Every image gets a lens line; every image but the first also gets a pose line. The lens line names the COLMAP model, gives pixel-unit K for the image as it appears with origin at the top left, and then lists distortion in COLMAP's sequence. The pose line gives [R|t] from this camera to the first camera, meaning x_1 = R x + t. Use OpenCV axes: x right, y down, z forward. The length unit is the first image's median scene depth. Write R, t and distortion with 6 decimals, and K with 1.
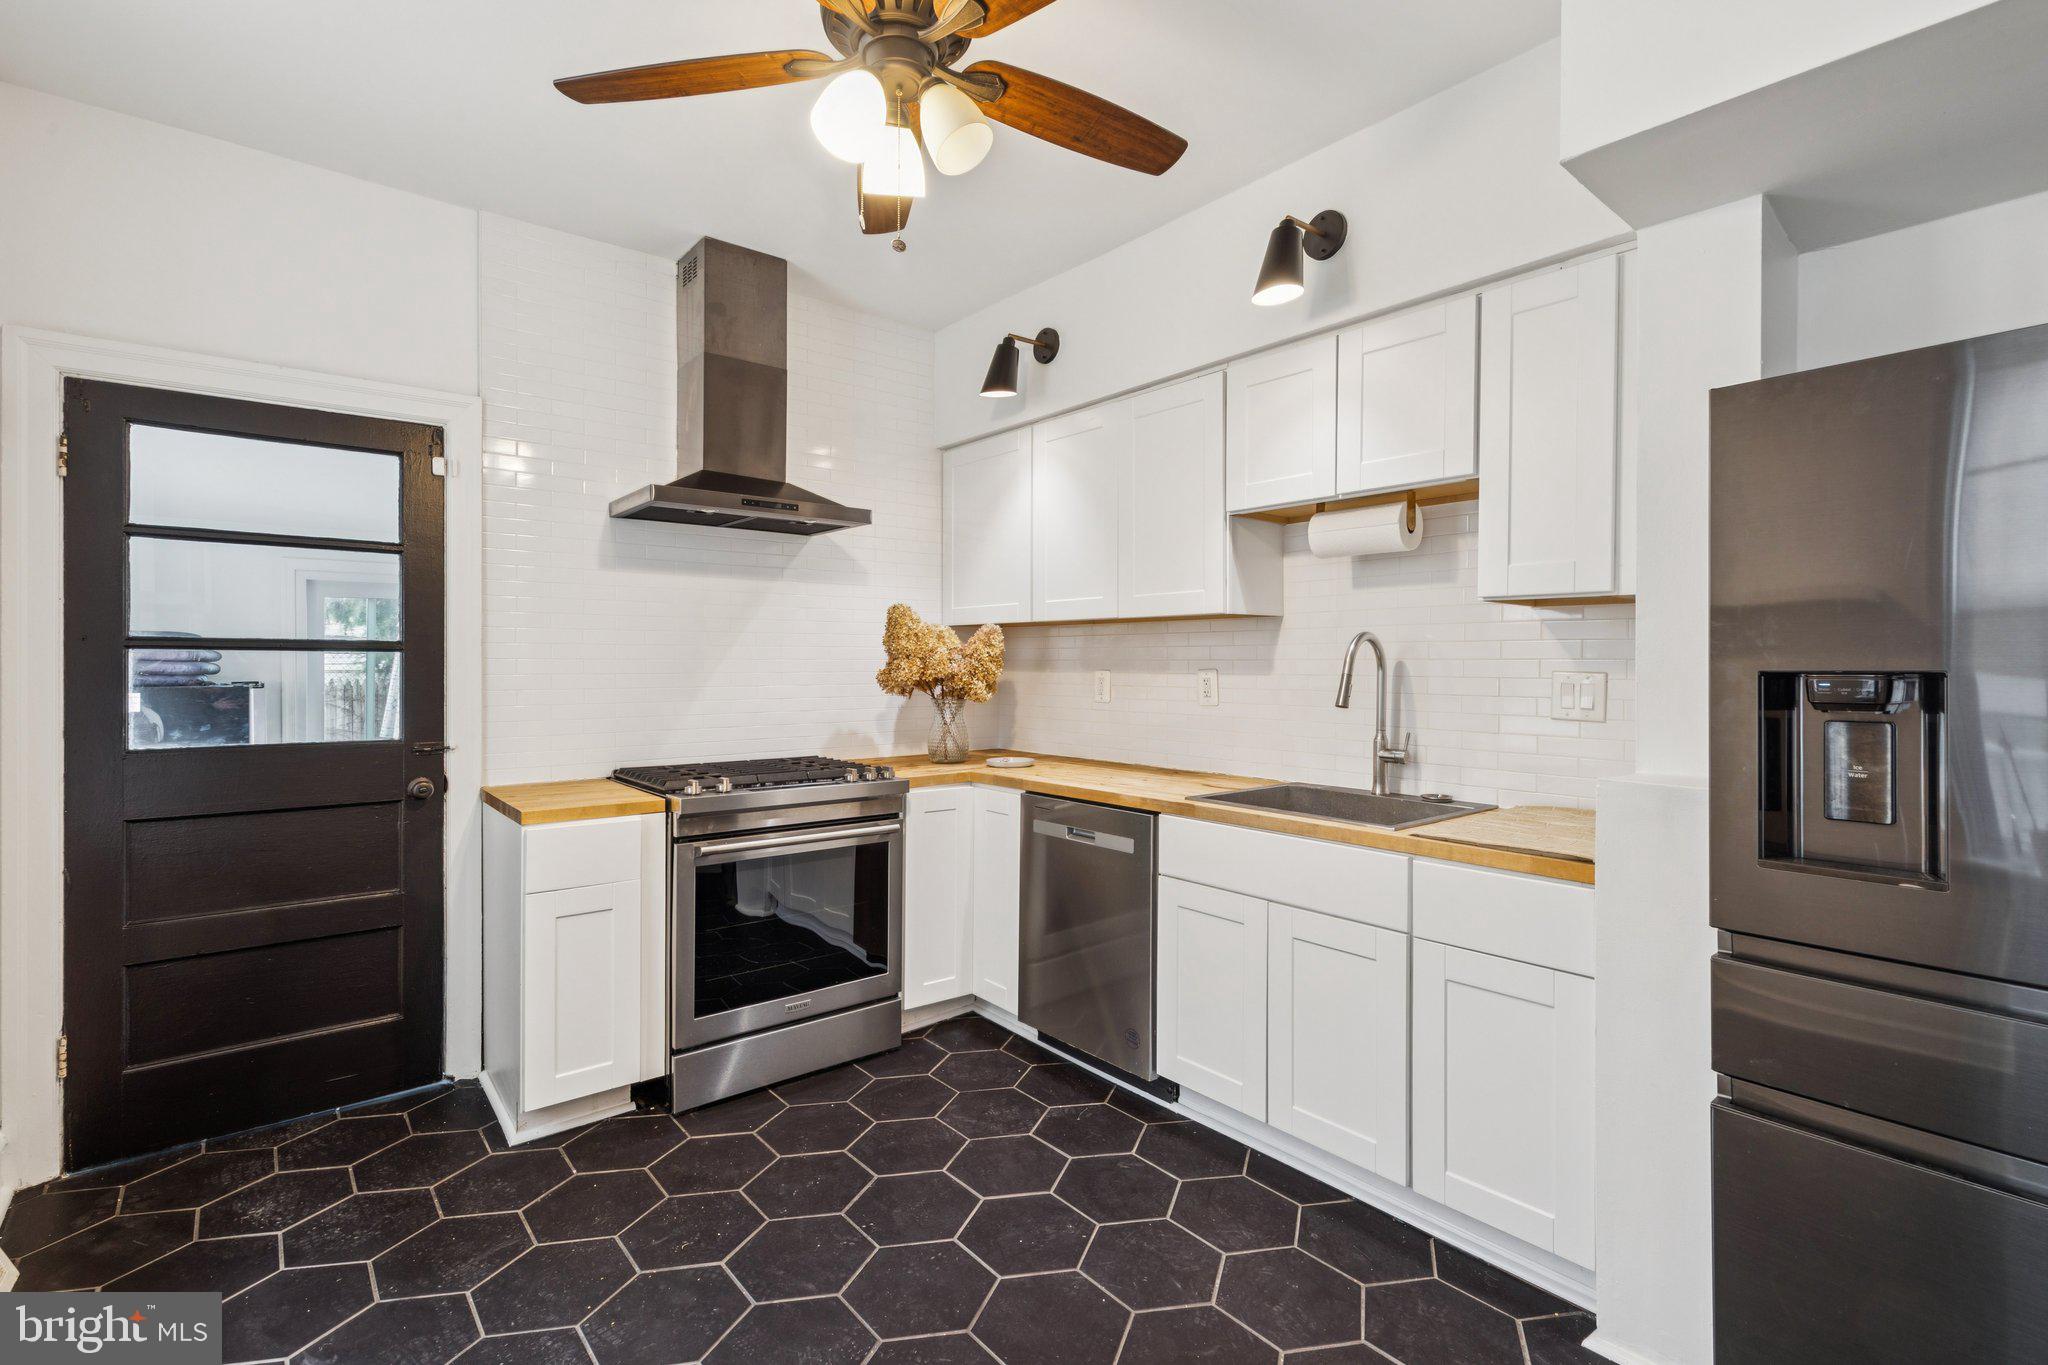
lens RADIAL K [[938.2, 0, 1040.8], [0, 938.2, 667.5], [0, 0, 1]] dist [0.006926, -0.000329]
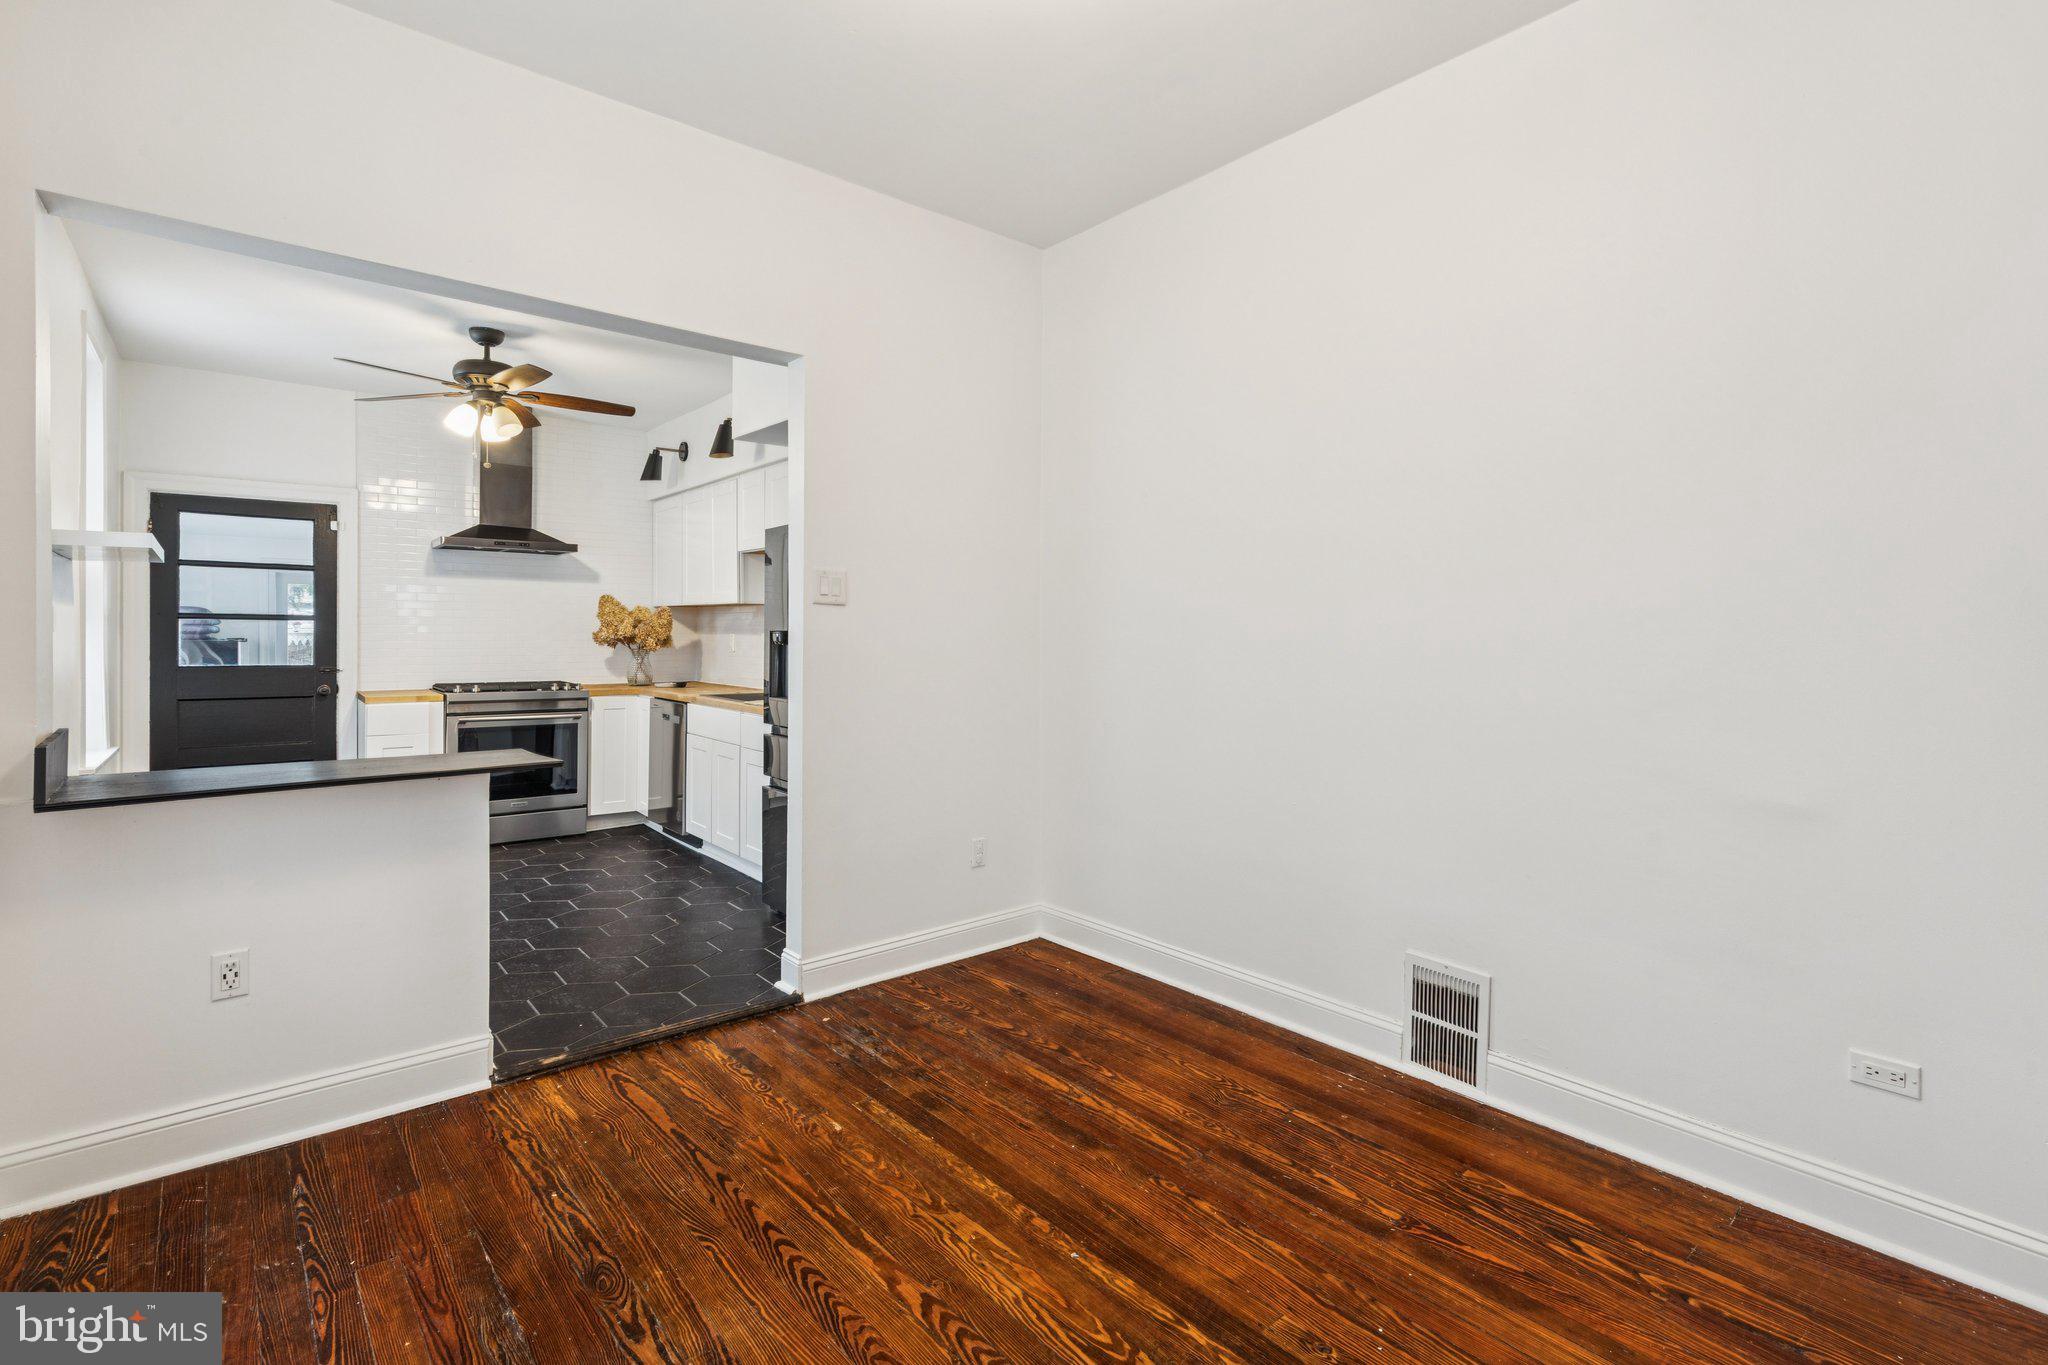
lens RADIAL K [[929.9, 0, 1028.9], [0, 929.9, 640.5], [0, 0, 1]] dist [0.006235, -0.000414]
pose [[0.999984, 0.005572, 0.001044, 0.794655], [-0.005575, 0.999979, 0.003303, 0.009798], [-0.001025, -0.003308, 0.999994, -0.930069]]
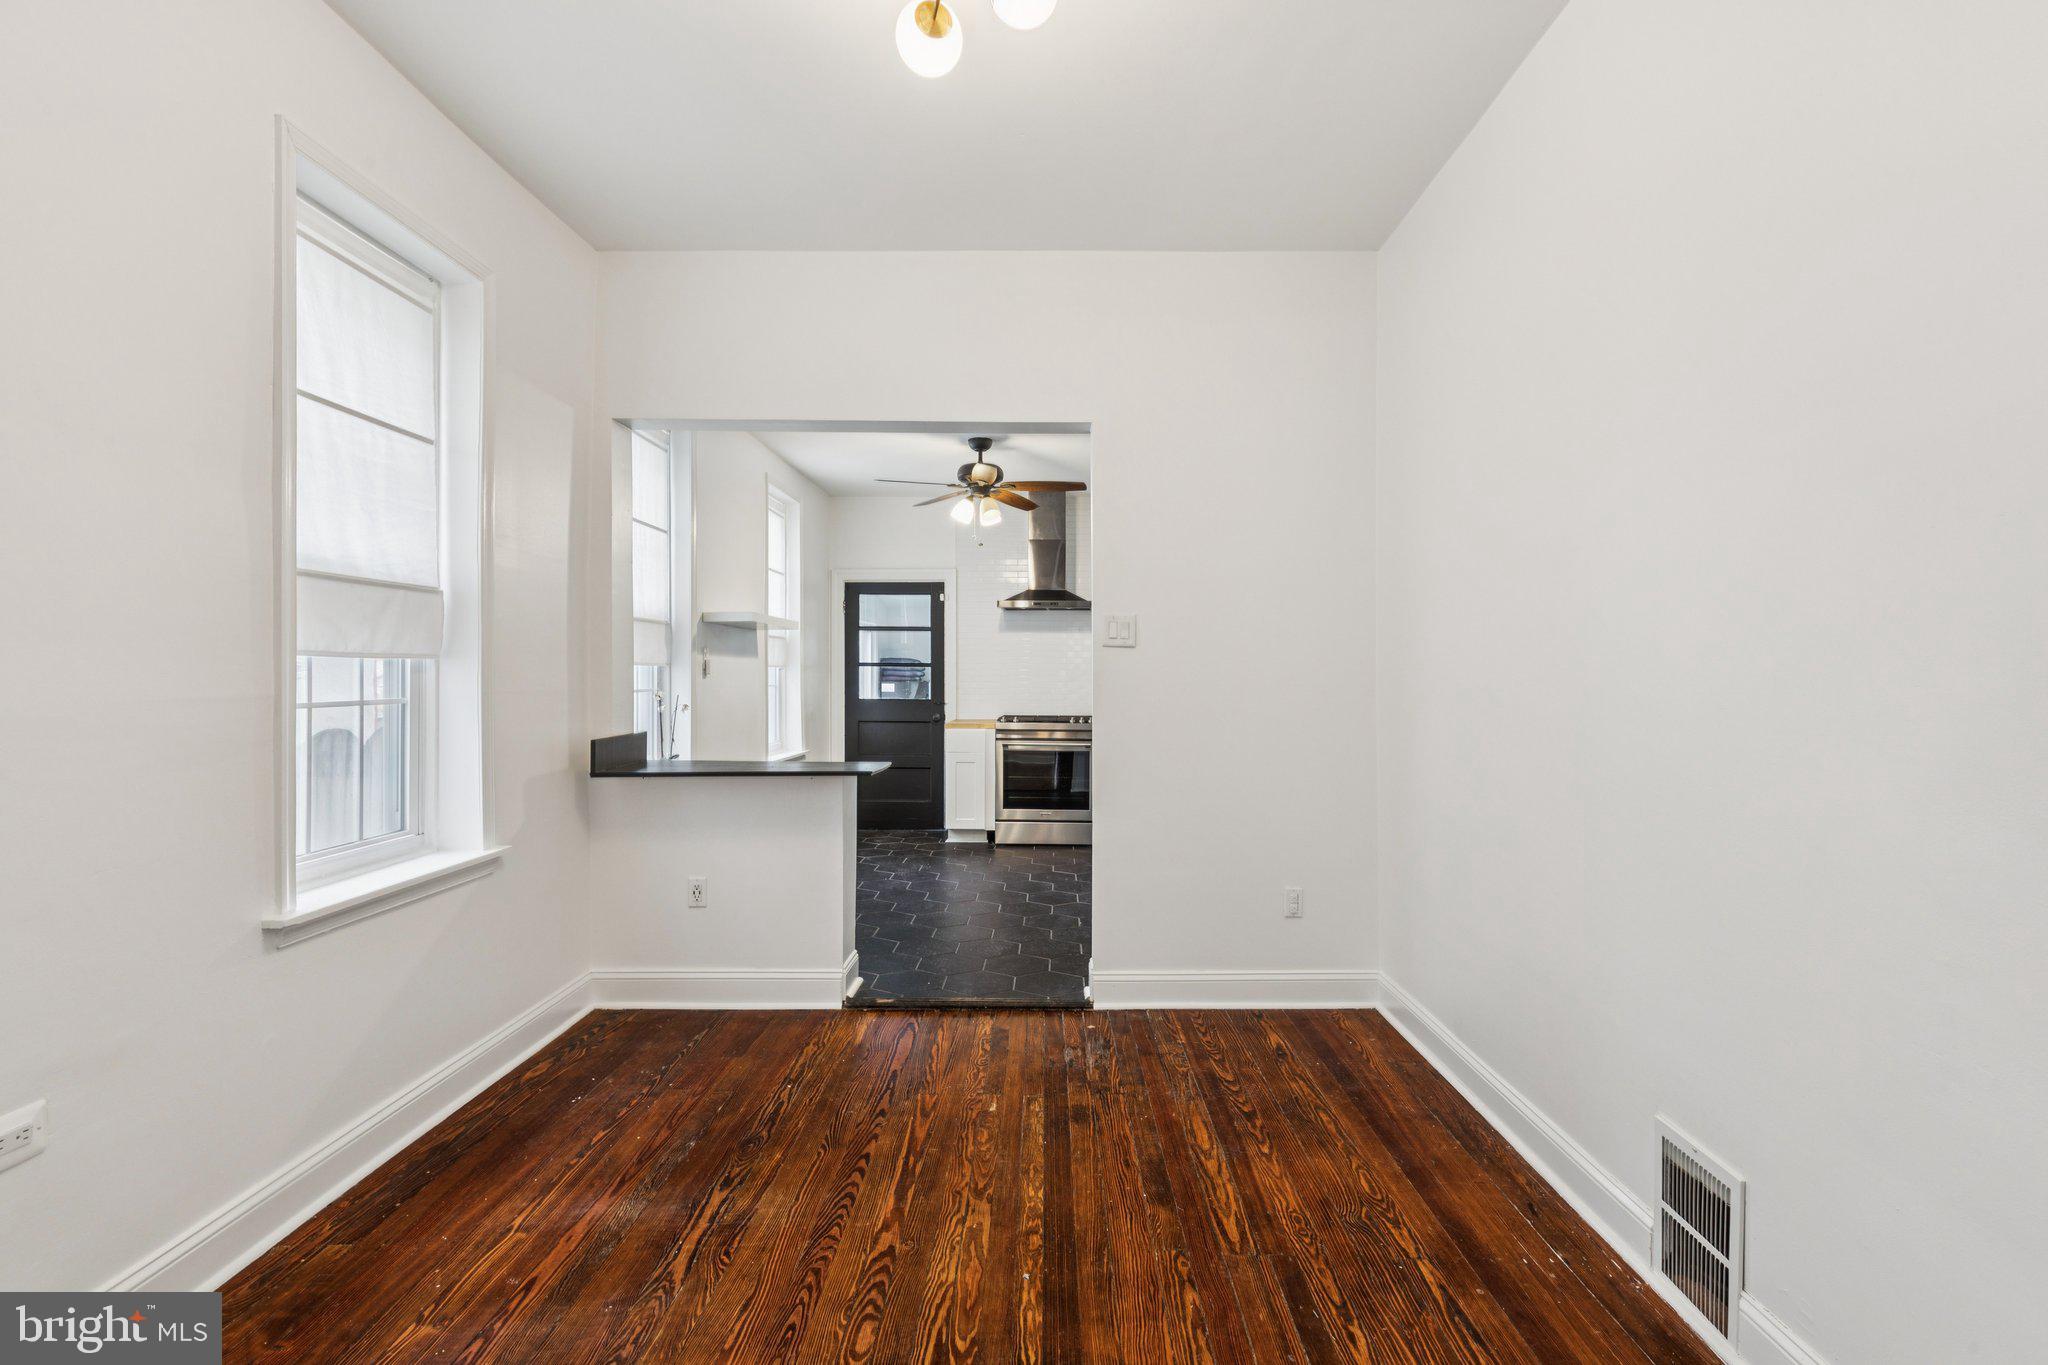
lens RADIAL K [[913.9, 0, 1067.3], [0, 913.9, 679.5], [0, 0, 1]] dist [0.002072, -0.000344]
pose [[0.775420, 0.005595, -0.631421, 1.257177], [-0.005889, 0.999981, 0.001629, 0.011970], [0.631418, 0.002455, 0.775438, -0.773590]]
